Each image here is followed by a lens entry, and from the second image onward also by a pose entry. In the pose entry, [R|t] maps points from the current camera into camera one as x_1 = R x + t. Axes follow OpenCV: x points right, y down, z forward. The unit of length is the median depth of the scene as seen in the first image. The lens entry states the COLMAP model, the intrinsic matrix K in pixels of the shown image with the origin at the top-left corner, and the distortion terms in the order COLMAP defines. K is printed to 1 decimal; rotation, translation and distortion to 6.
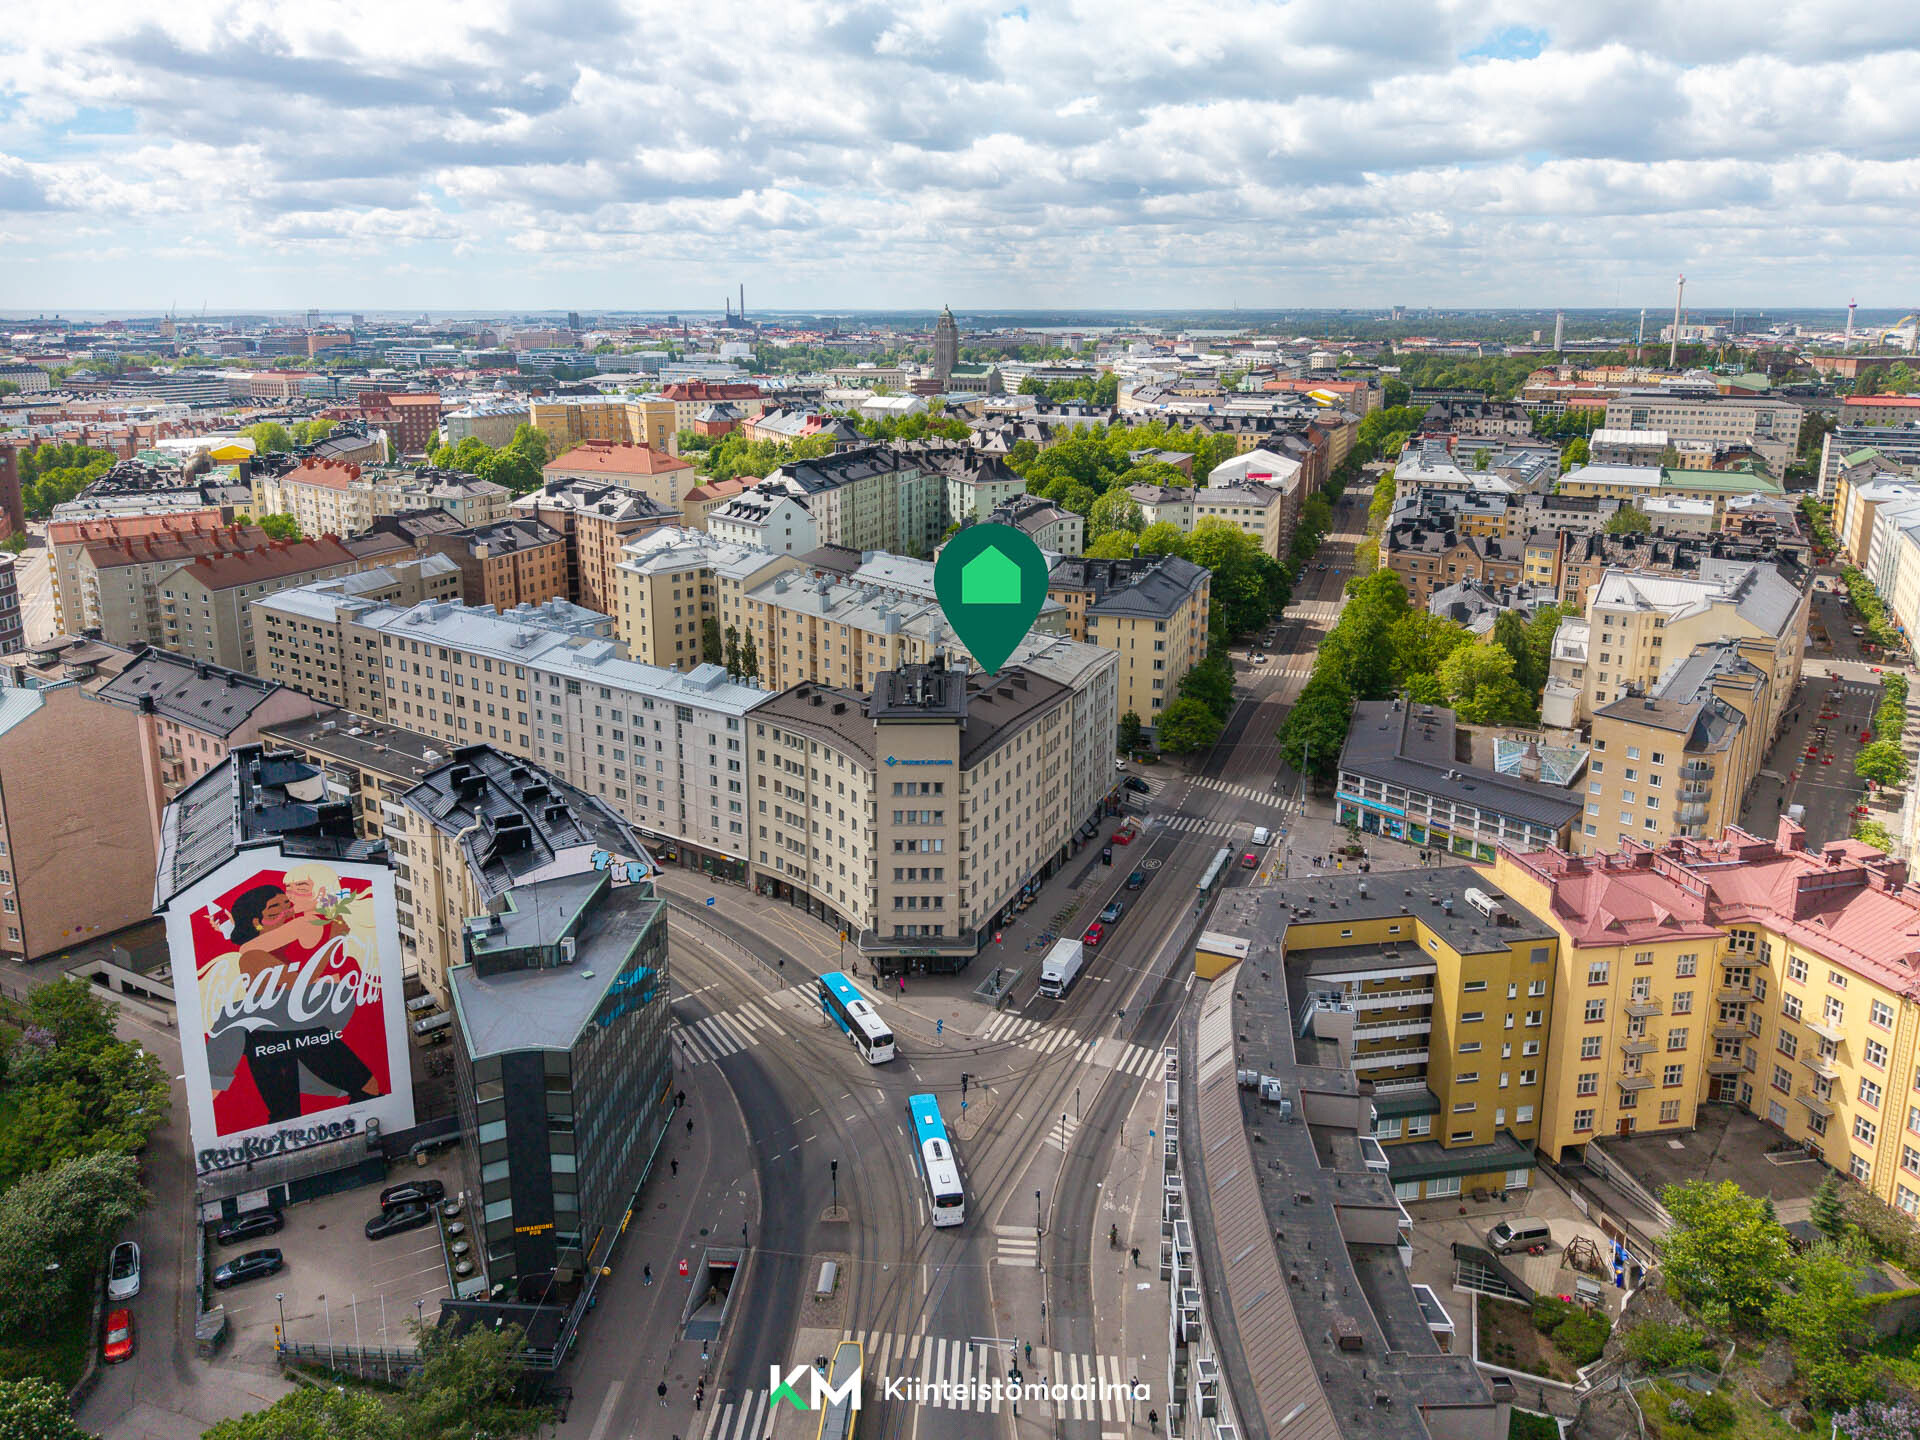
lens RADIAL K [[1432.5, 0, 869.7], [0, 1432.5, 723.1], [0, 0, 1]] dist [0.111050, -0.144639]
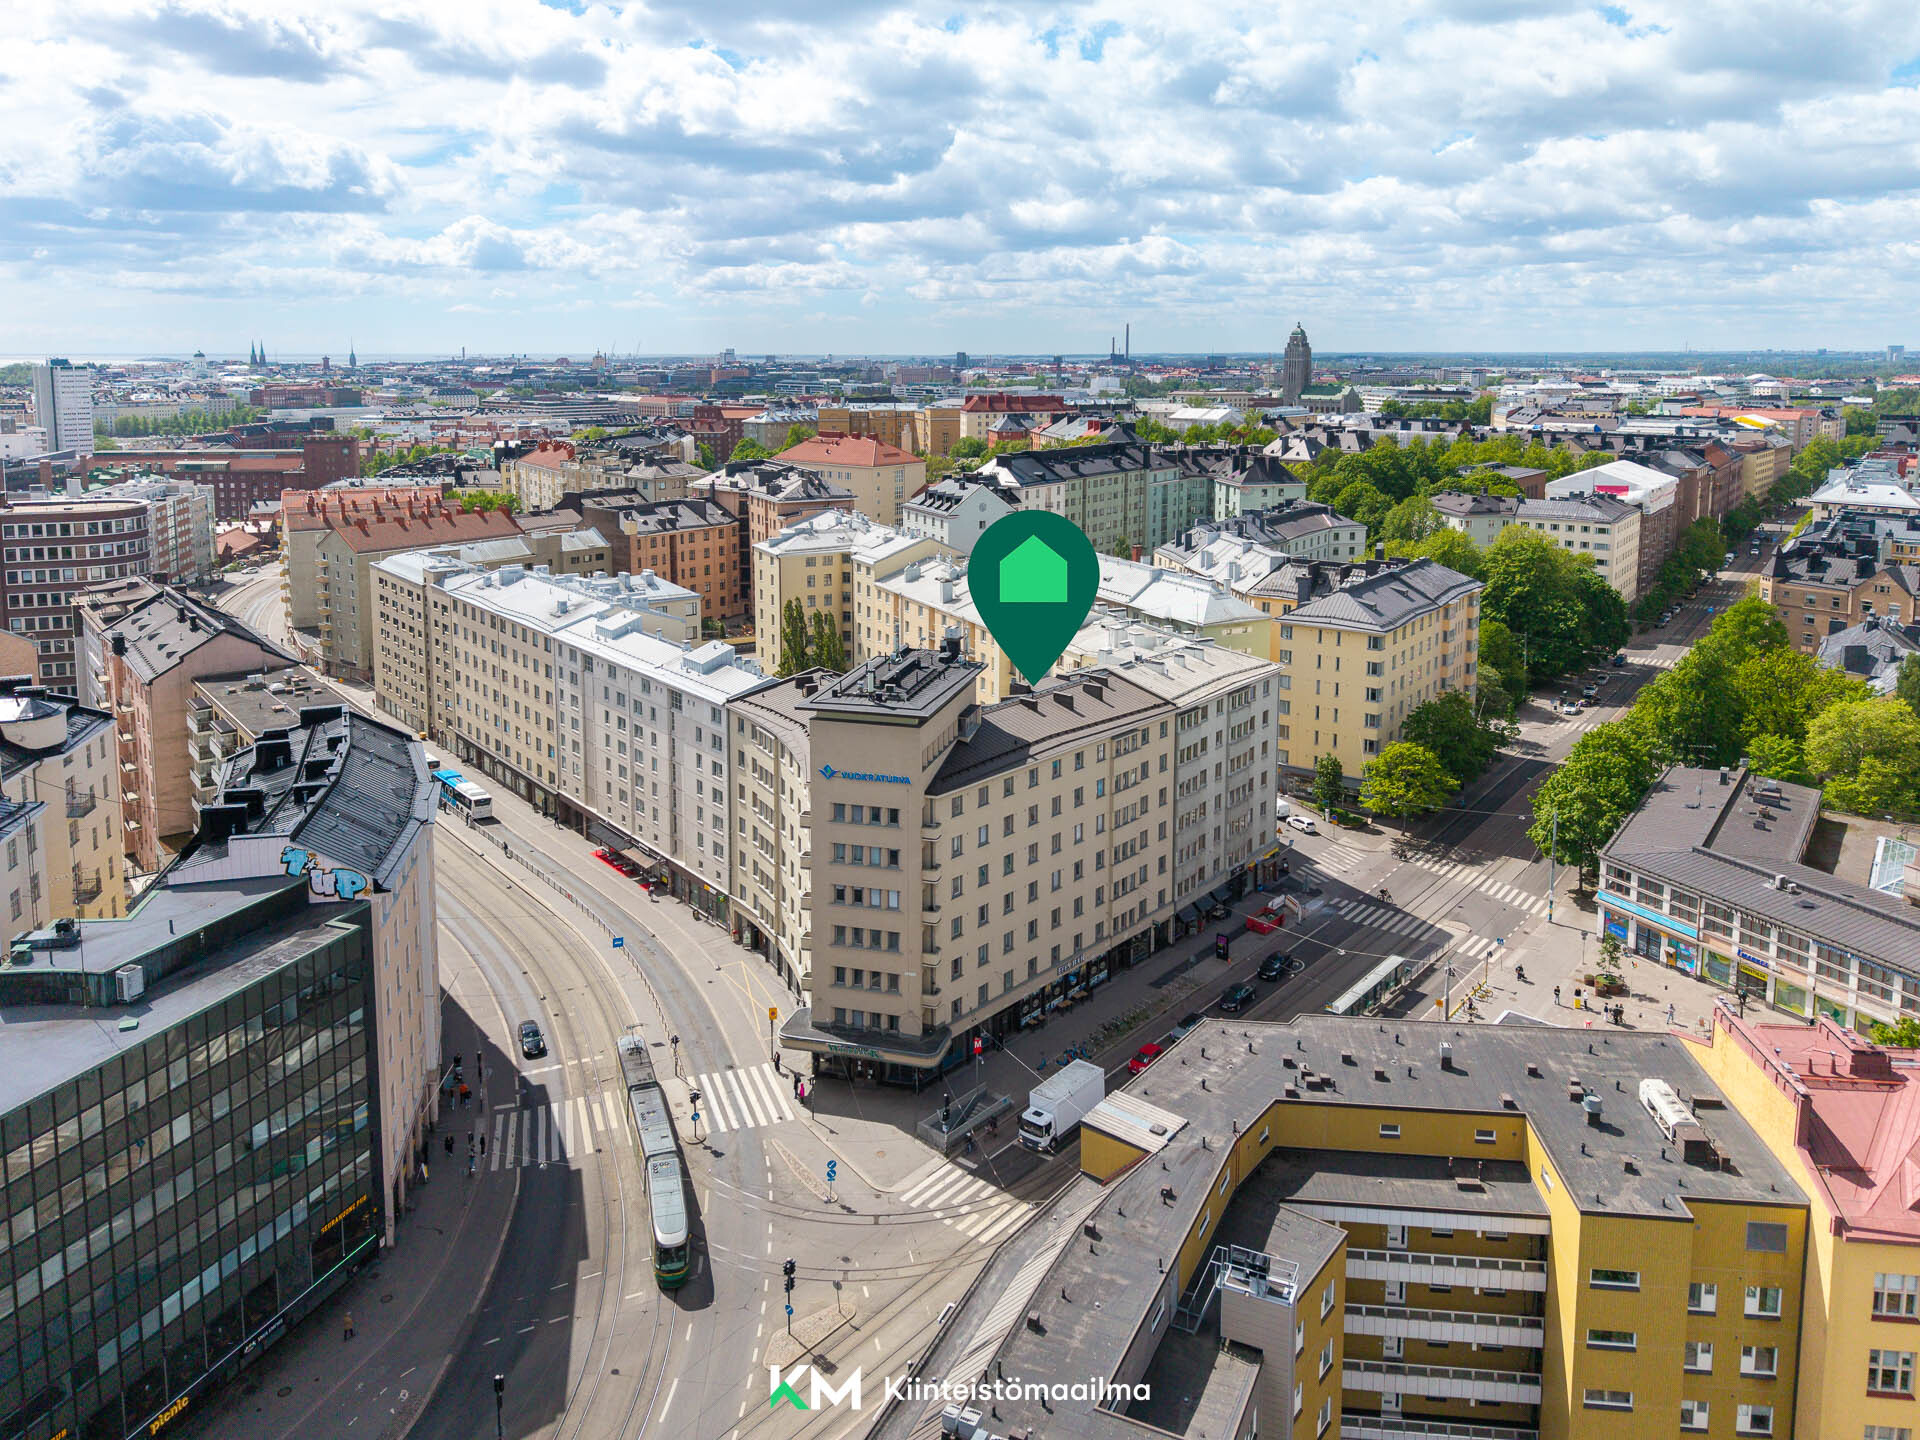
lens RADIAL K [[1334.3, 0, 957.3], [0, 1334.3, 604.9], [0, 0, 1]] dist [0.017069, -0.008157]
pose [[0.954338, 0.046951, -0.295017, 0.178628], [-0.083973, 0.989914, -0.114098, 0.009538], [0.286685, 0.133662, 0.948655, 0.247960]]
